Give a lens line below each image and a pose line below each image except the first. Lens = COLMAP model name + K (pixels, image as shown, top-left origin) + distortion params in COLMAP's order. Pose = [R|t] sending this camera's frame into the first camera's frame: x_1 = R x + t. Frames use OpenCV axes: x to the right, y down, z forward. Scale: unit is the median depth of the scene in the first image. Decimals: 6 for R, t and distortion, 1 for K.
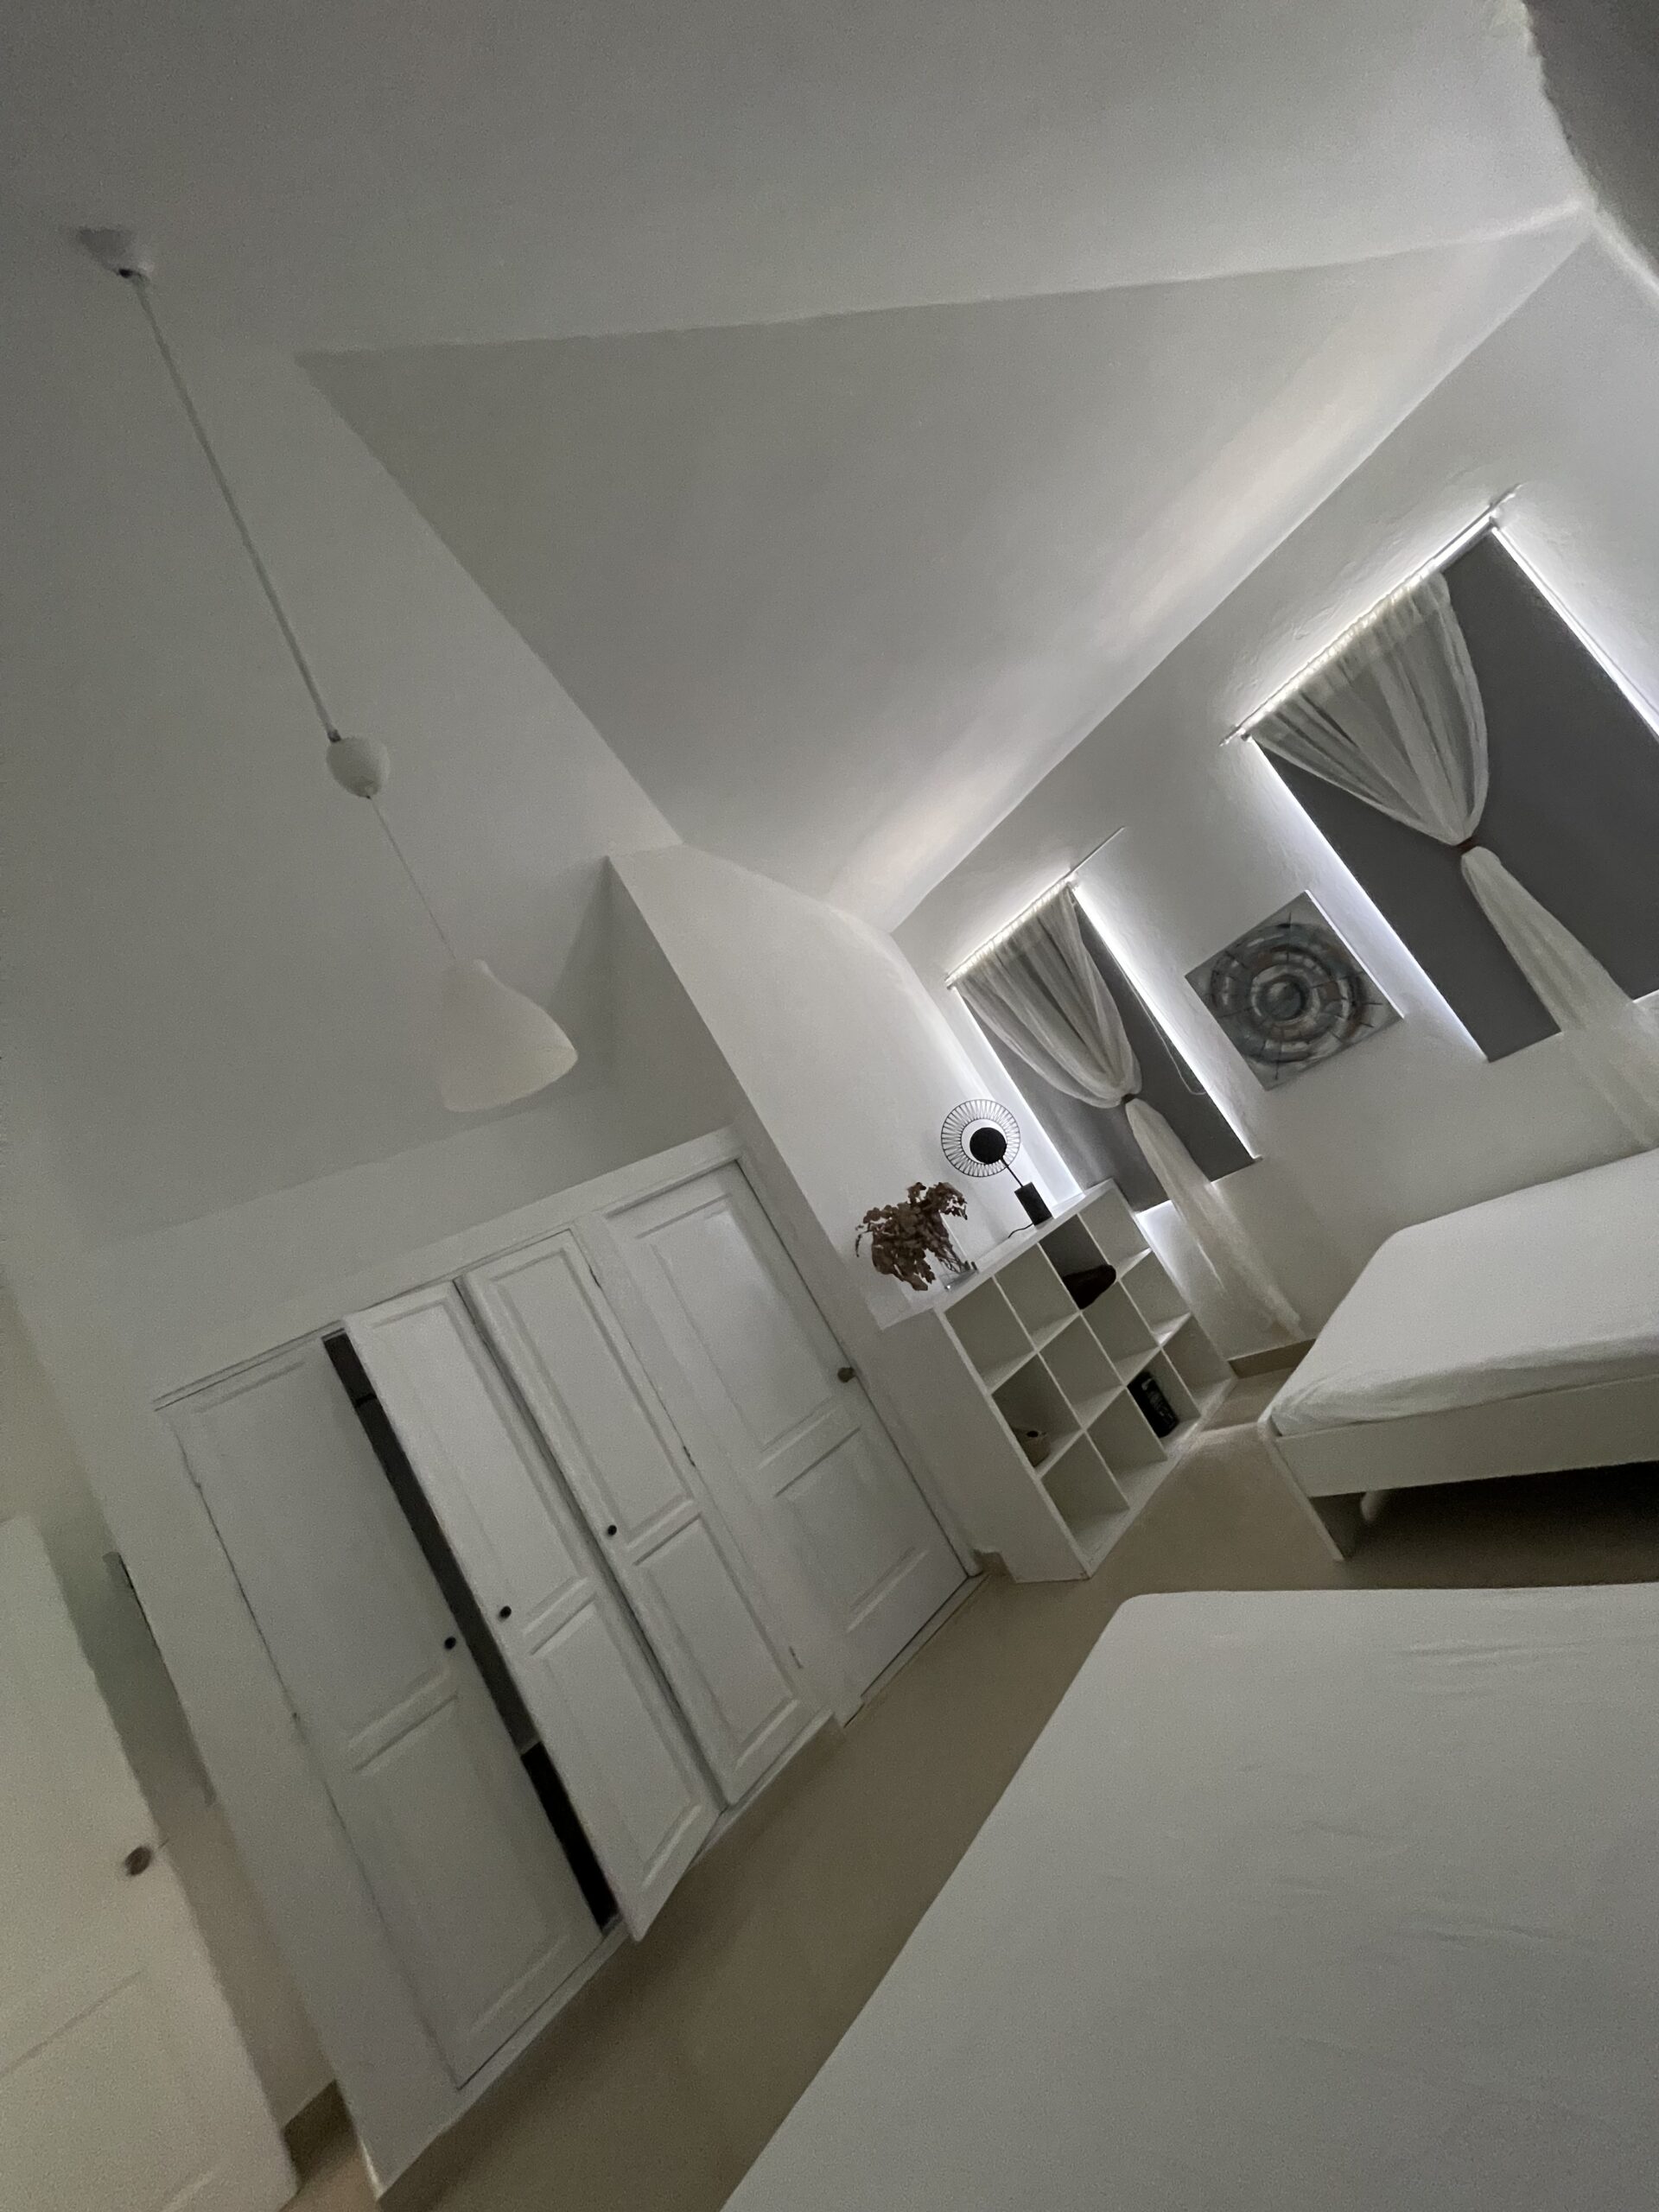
lens RADIAL K [[890.5, 0, 829.5], [0, 890.5, 1106.0], [0, 0, 1]] dist [0.000163, 0.000006]
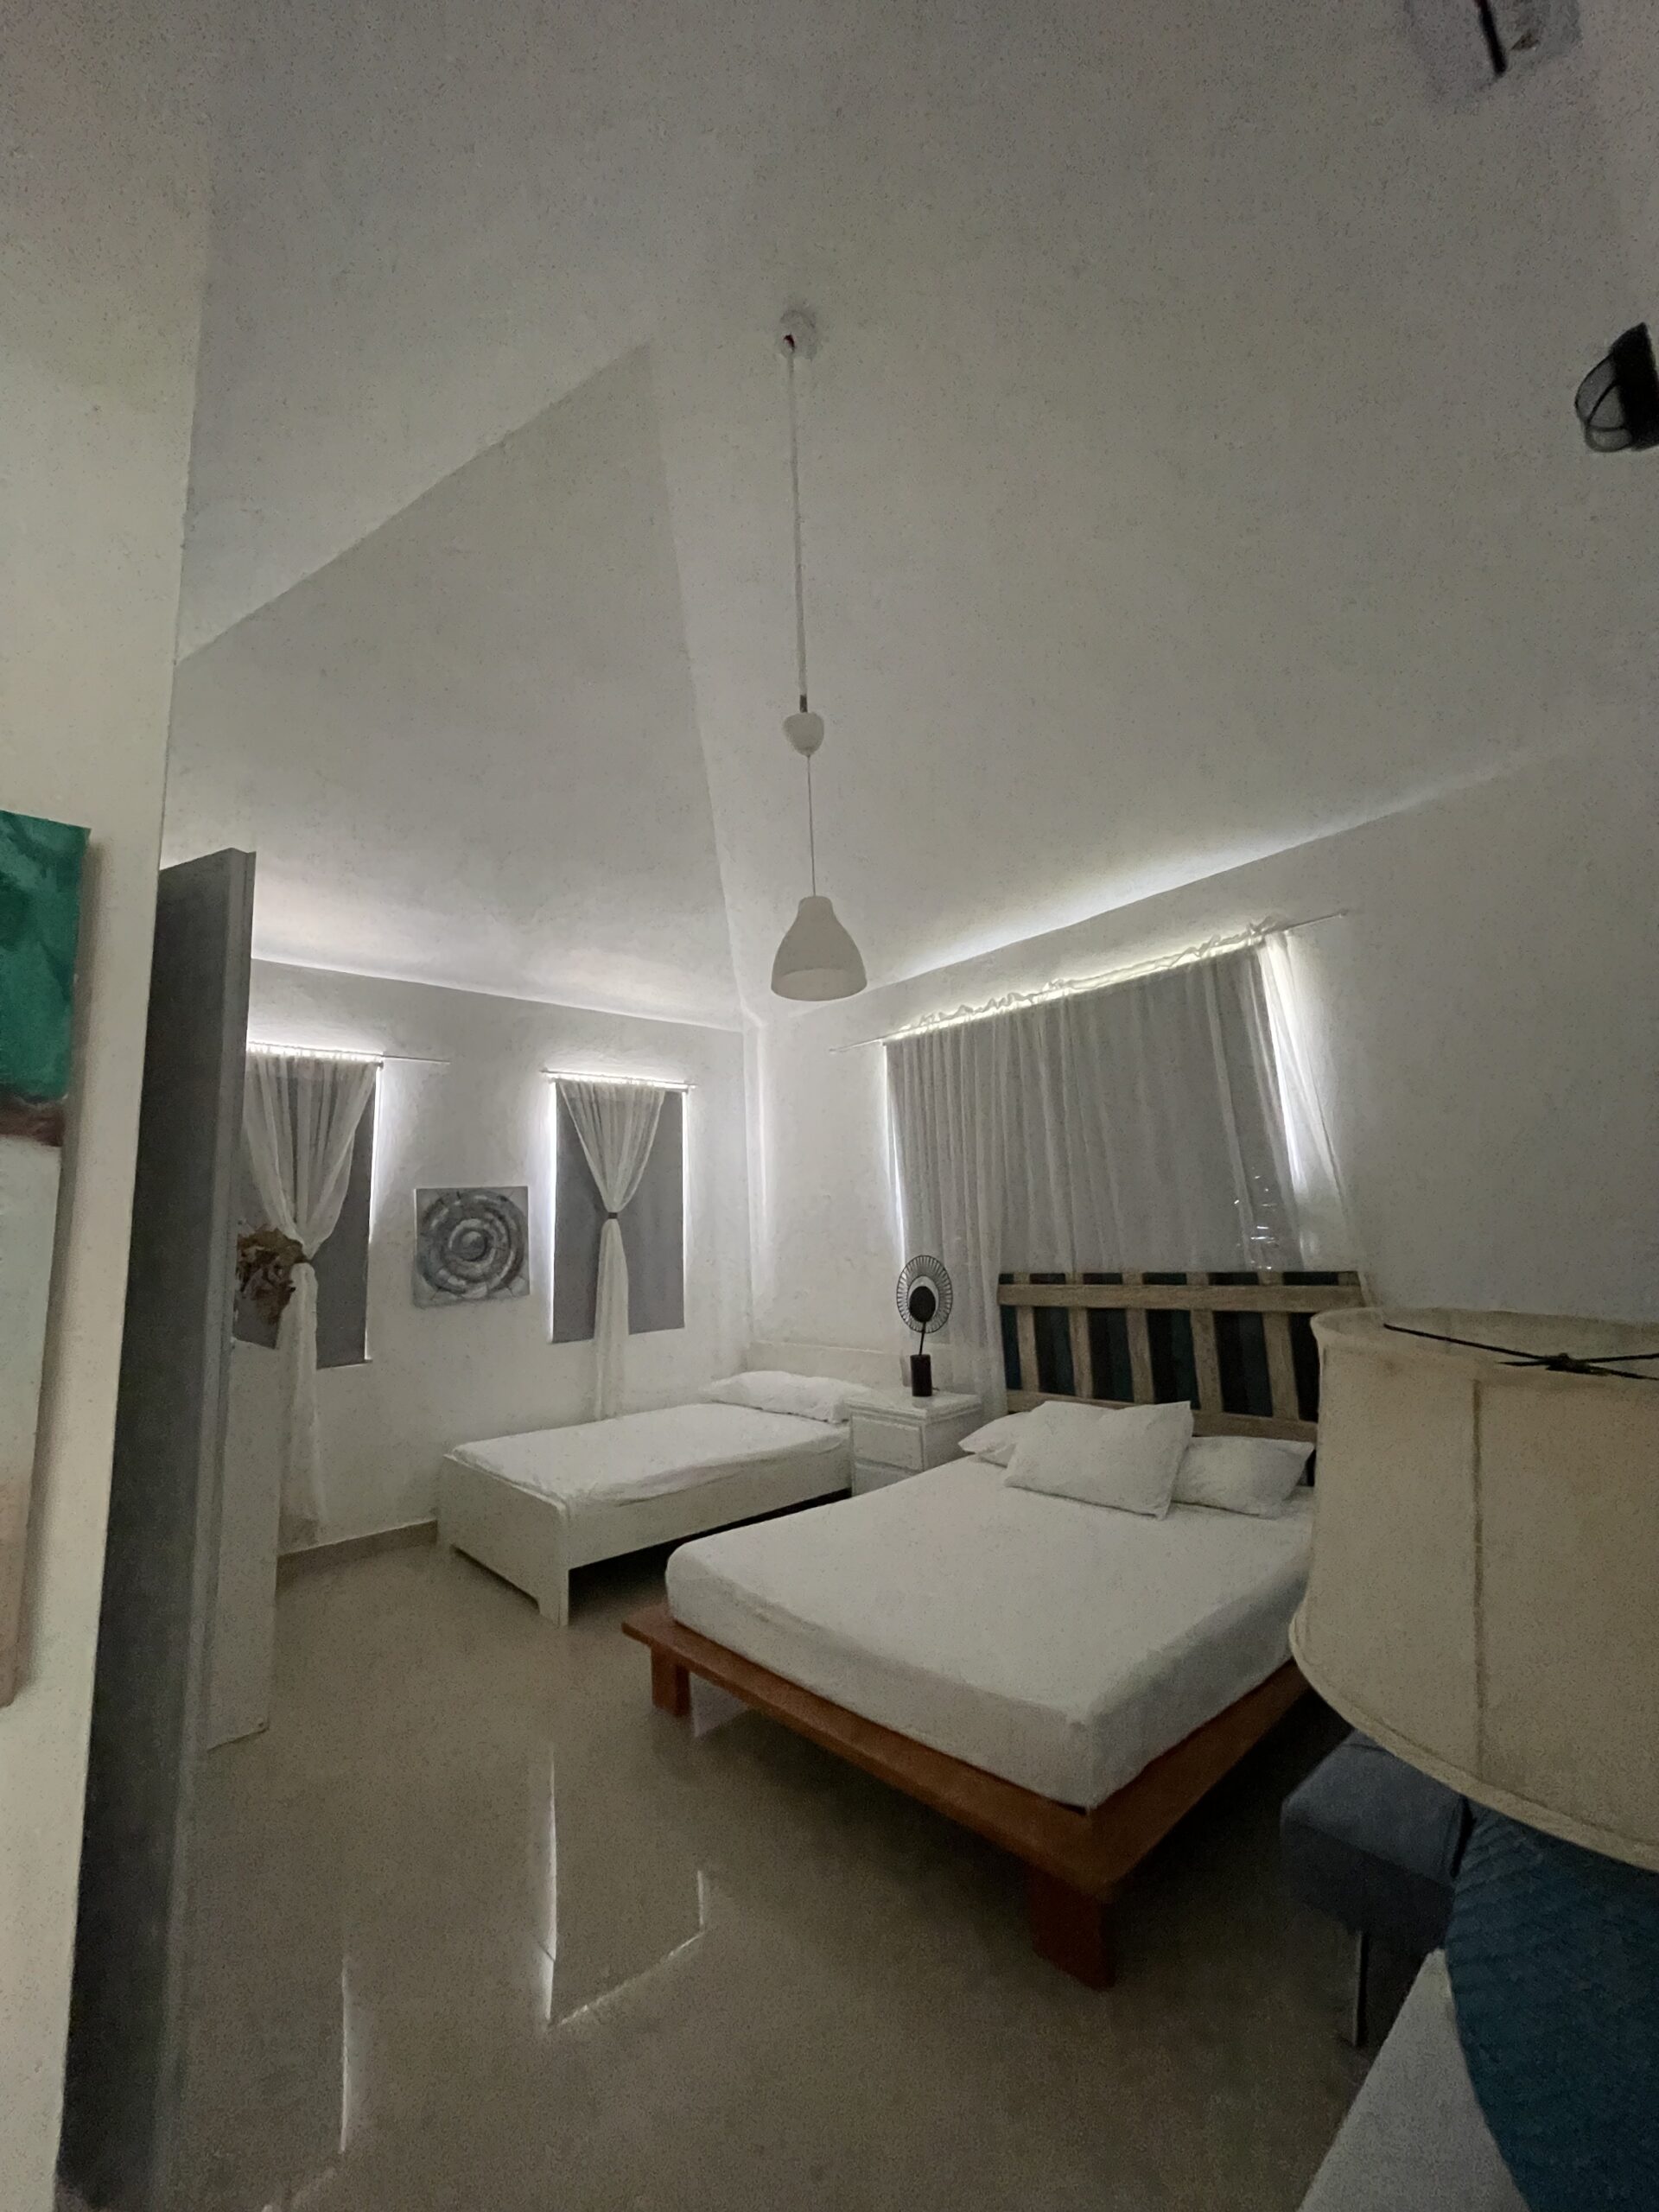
lens RADIAL K [[890.5, 0, 829.5], [0, 890.5, 1106.0], [0, 0, 1]] dist [0.000163, 0.000006]
pose [[-0.051190, 0.623465, 0.780174, -0.683174], [-0.083938, 0.775748, -0.625435, 0.506944], [-0.995155, -0.097502, 0.012622, 0.482755]]
